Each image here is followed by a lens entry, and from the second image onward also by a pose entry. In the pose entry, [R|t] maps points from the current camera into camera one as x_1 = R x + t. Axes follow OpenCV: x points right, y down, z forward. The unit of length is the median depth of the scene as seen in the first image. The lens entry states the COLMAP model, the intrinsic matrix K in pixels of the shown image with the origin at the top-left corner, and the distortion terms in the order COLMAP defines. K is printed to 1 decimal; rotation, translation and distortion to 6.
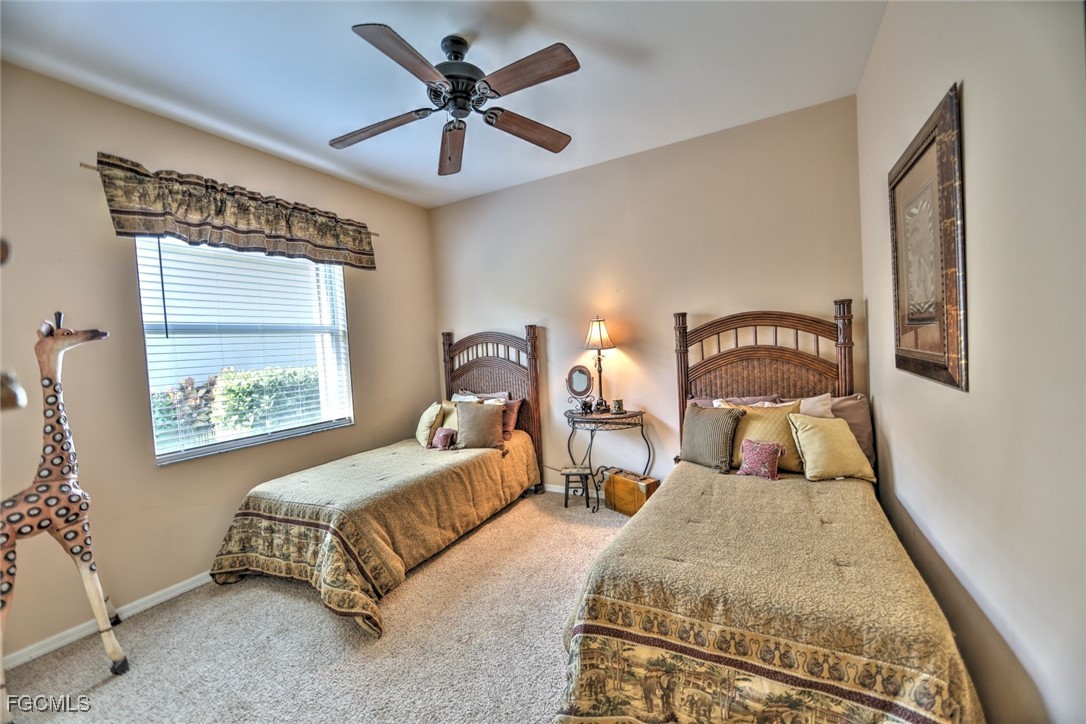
lens RADIAL K [[432.0, 0, 544.2], [0, 432.0, 360.9], [0, 0, 1]] dist [-0.000764, -0.000124]
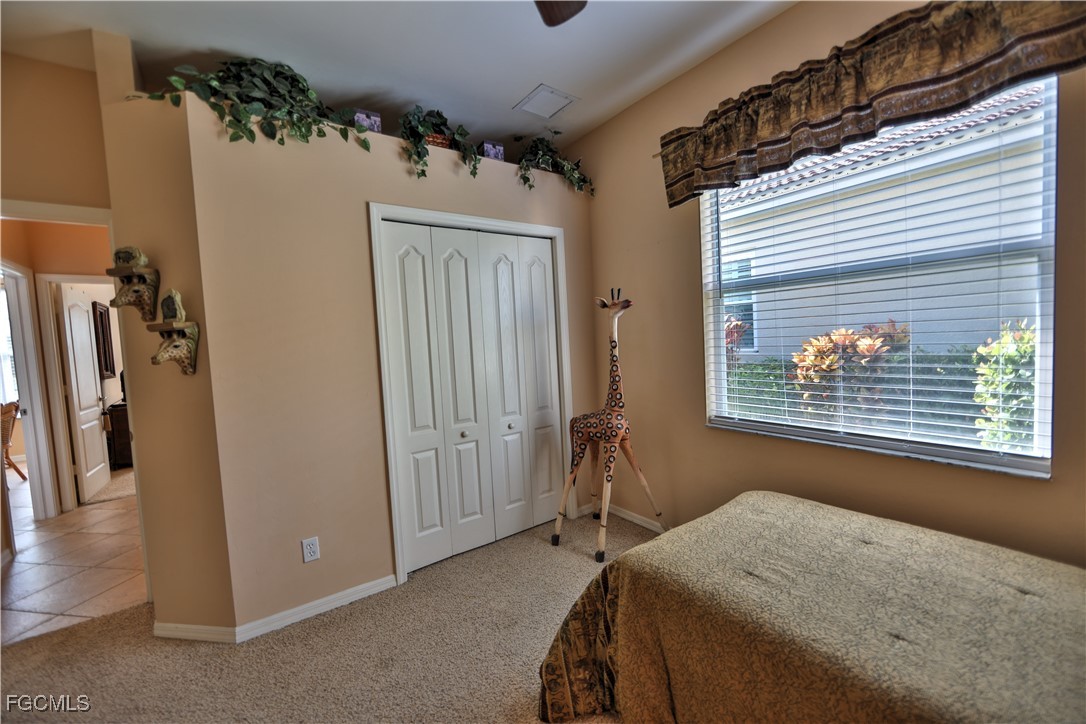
lens RADIAL K [[425.1, 0, 542.1], [0, 425.1, 361.7], [0, 0, 1]] dist [-0.013267, 0.000442]
pose [[-0.427617, 0.125231, -0.895243, 0.139532], [0.038923, 0.991990, 0.120172, -0.038886], [0.903121, 0.016542, -0.429067, 1.012783]]
